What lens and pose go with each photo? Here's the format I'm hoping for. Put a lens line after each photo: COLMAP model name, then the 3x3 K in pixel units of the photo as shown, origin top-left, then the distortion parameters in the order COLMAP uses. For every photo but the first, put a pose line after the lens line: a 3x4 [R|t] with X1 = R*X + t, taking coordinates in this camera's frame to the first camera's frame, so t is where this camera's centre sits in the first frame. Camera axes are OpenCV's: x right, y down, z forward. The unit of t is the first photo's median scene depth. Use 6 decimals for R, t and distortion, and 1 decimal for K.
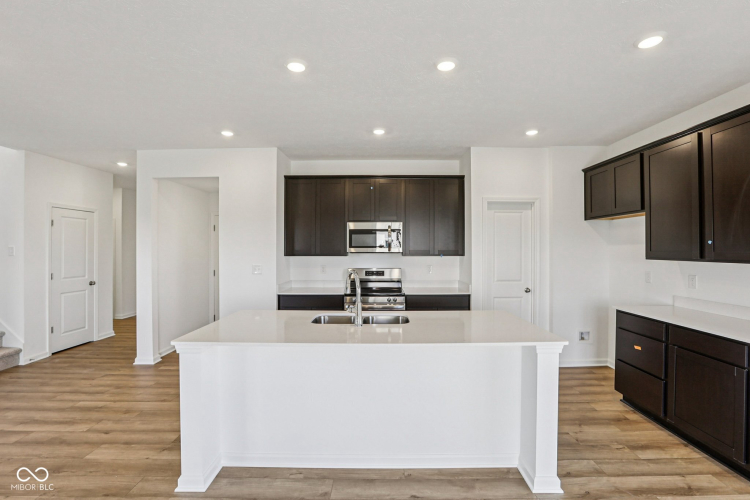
lens RADIAL K [[341.6, 0, 378.5], [0, 341.6, 249.2], [0, 0, 1]] dist [-0.041700, 0.012200]
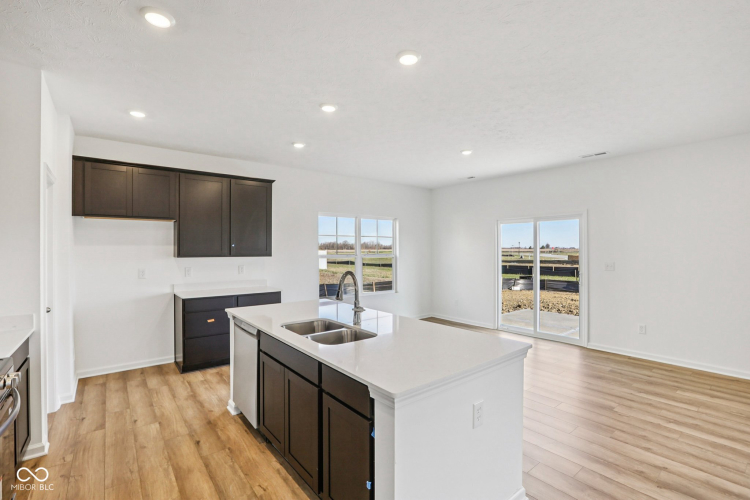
lens RADIAL K [[341.6, 0, 378.5], [0, 341.6, 249.2], [0, 0, 1]] dist [-0.041700, 0.012200]
pose [[-0.633997, 0.002044, 0.773333, -0.502653], [0.002364, 0.999997, -0.000705, 0.000309], [-0.773332, 0.001381, -0.634000, 0.895846]]
